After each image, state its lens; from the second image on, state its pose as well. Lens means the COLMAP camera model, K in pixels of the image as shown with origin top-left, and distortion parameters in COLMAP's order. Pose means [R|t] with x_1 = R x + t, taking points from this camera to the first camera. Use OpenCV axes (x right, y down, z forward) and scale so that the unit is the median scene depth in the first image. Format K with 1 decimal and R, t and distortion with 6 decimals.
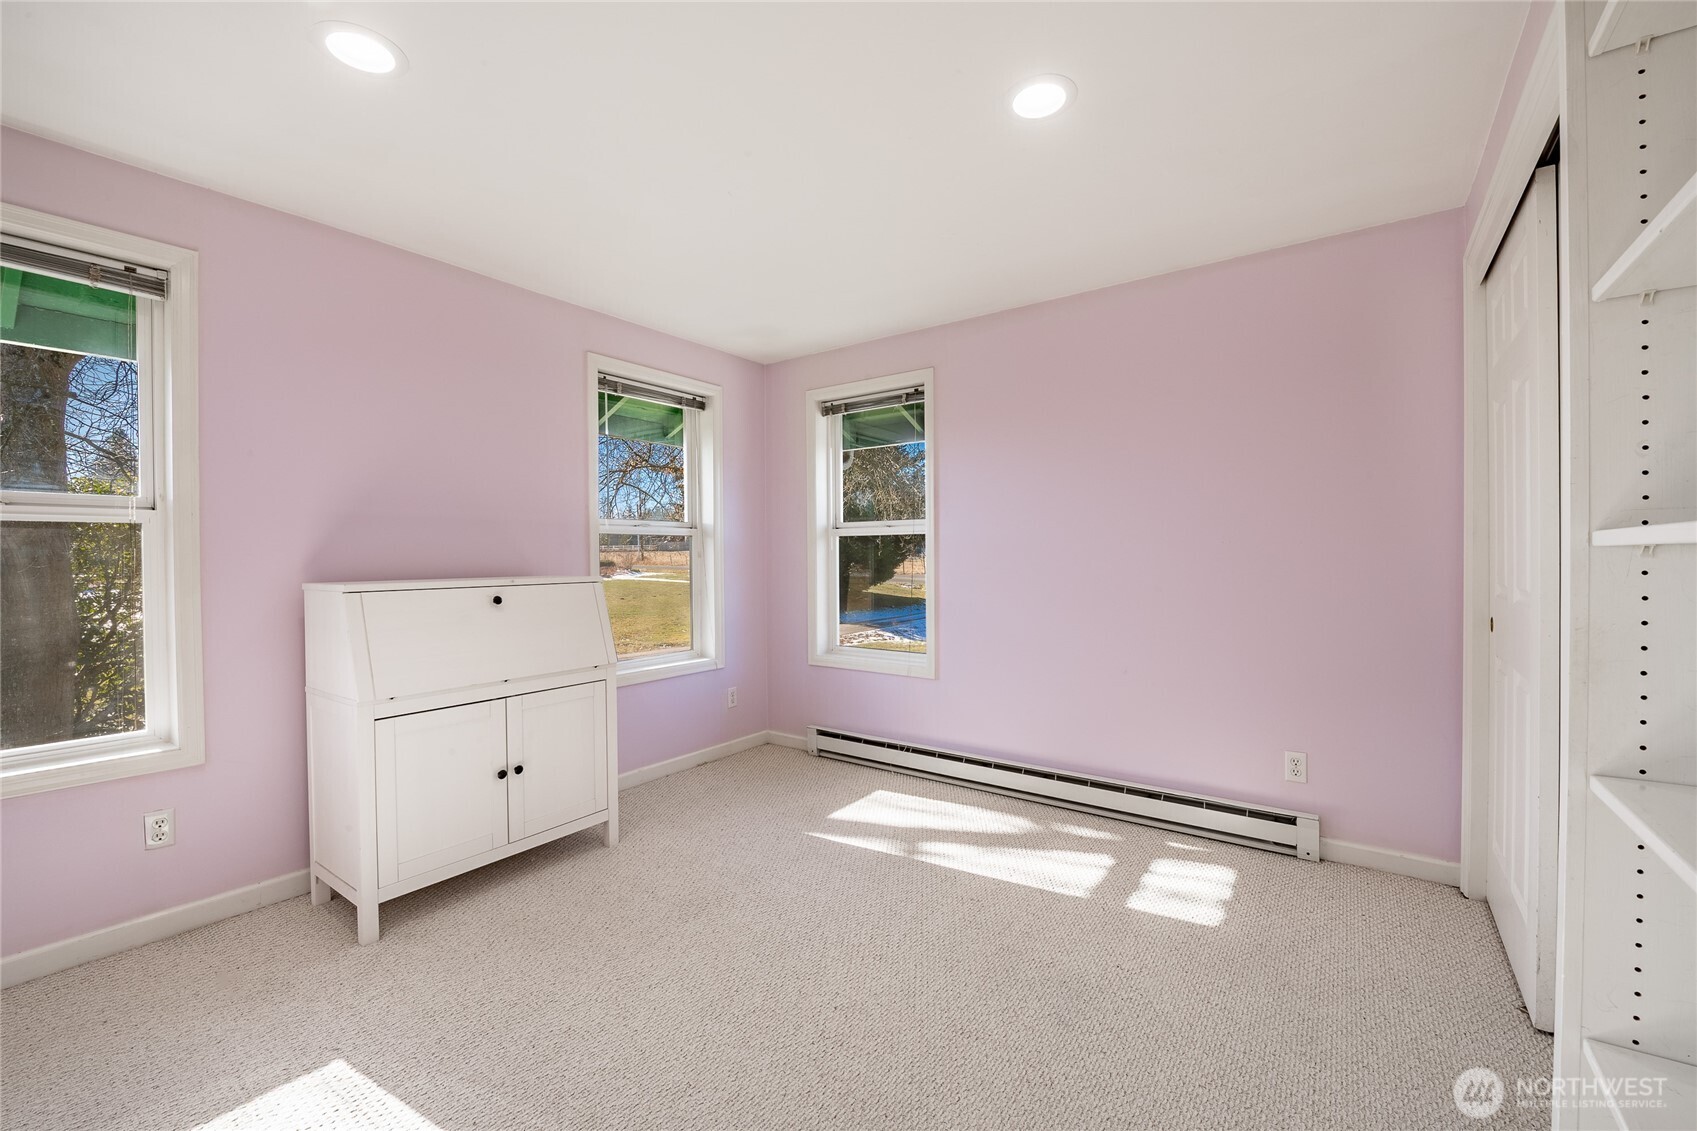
lens RADIAL K [[693.1, 0, 856.1], [0, 693.1, 558.6], [0, 0, 1]] dist [-0.003733, -0.000348]
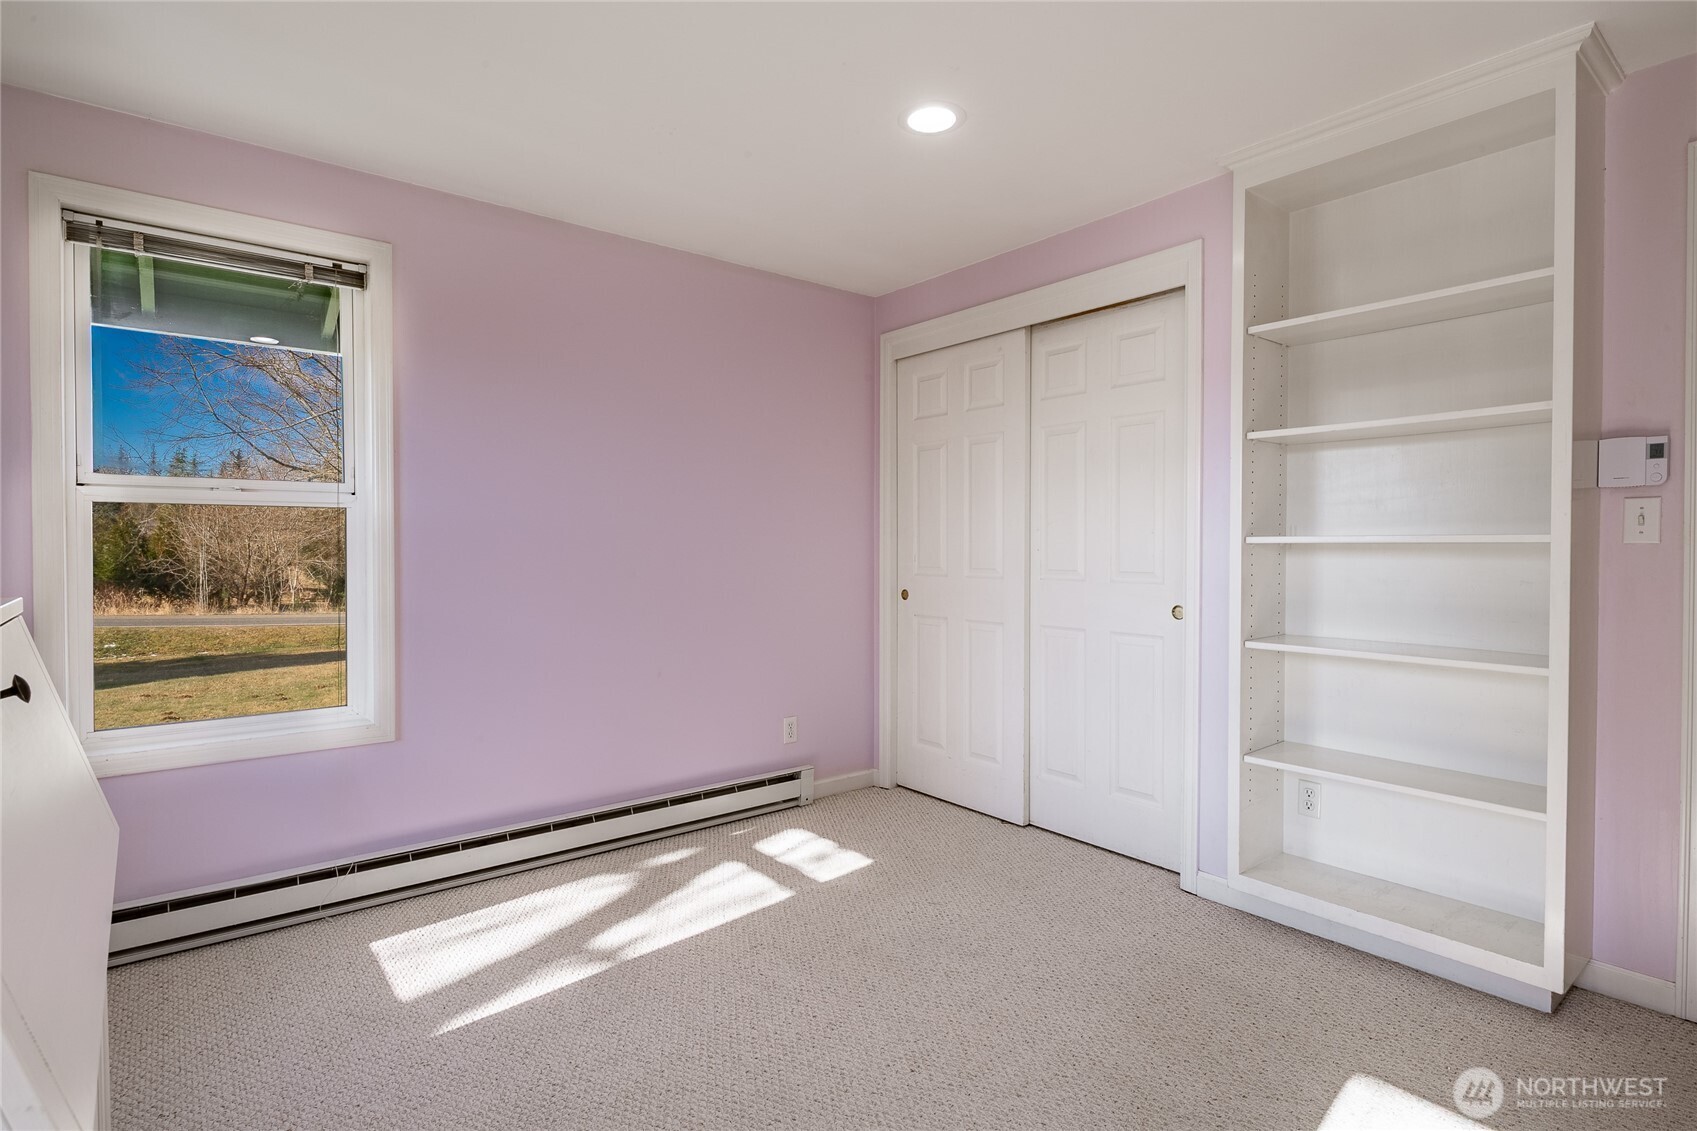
lens RADIAL K [[837.7, 0, 853.4], [0, 837.7, 564.1], [0, 0, 1]] dist [0.001125, -0.001746]
pose [[0.254072, -0.008127, 0.967151, -0.633280], [0.004027, 0.999965, 0.007344, 0.011398], [-0.967177, 0.002029, 0.254095, 0.491992]]
